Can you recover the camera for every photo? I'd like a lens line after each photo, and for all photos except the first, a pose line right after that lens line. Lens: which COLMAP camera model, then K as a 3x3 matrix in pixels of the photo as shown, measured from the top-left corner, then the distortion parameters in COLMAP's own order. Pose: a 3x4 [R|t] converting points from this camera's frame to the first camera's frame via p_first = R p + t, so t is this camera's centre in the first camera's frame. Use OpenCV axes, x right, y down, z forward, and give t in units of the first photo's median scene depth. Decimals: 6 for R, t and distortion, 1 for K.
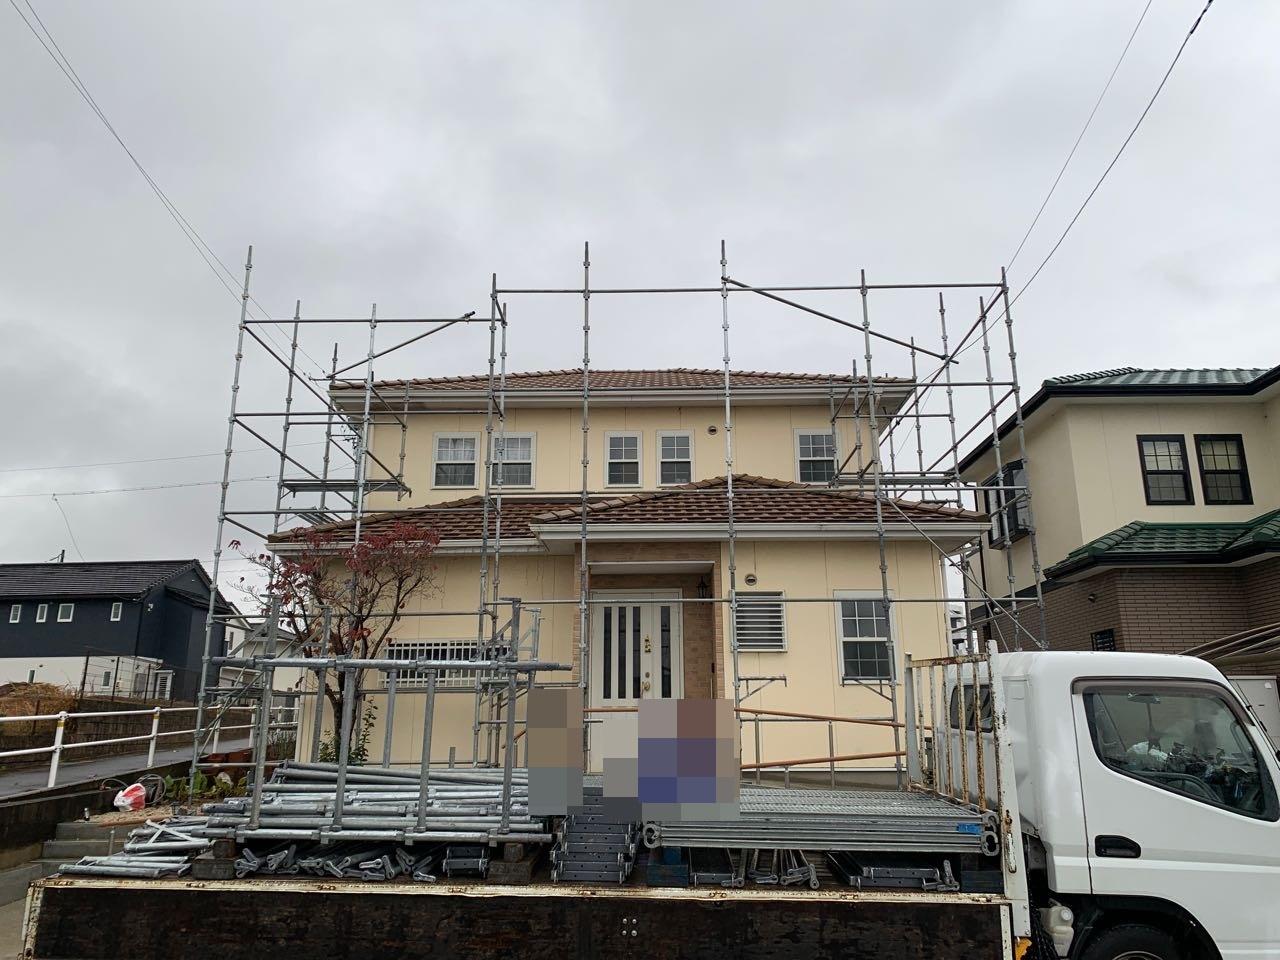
lens RADIAL K [[967.8, 0, 640.0], [0, 967.8, 480.0], [0, 0, 1]] dist [0.004357, 0.002212]
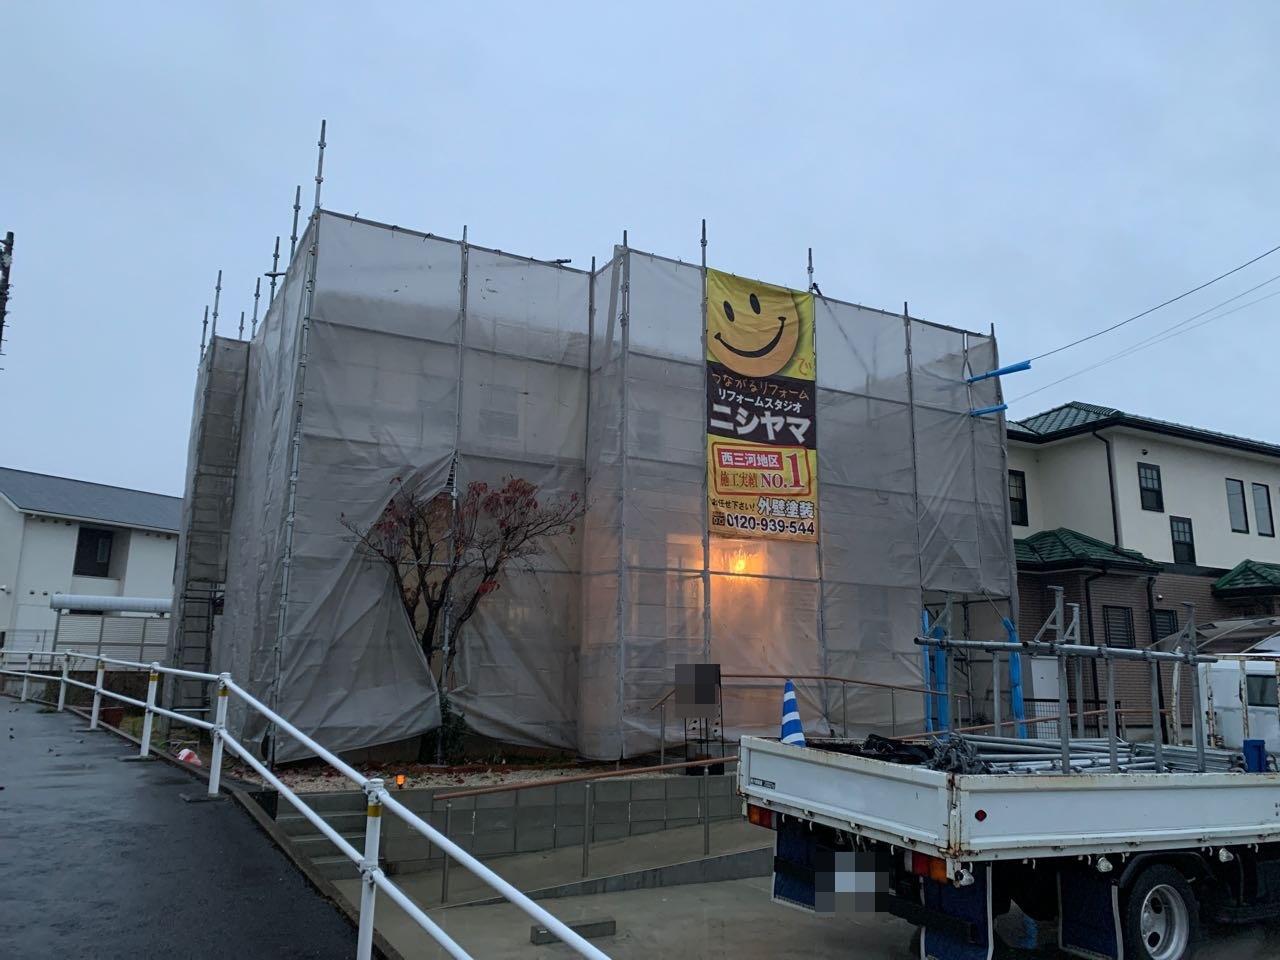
lens RADIAL K [[967.8, 0, 640.0], [0, 967.8, 480.0], [0, 0, 1]] dist [0.004357, 0.002212]
pose [[0.884747, 0.118853, 0.450662, -0.541081], [-0.137076, 0.990529, 0.007877, 0.025782], [-0.445457, -0.068744, 0.892660, 0.104331]]
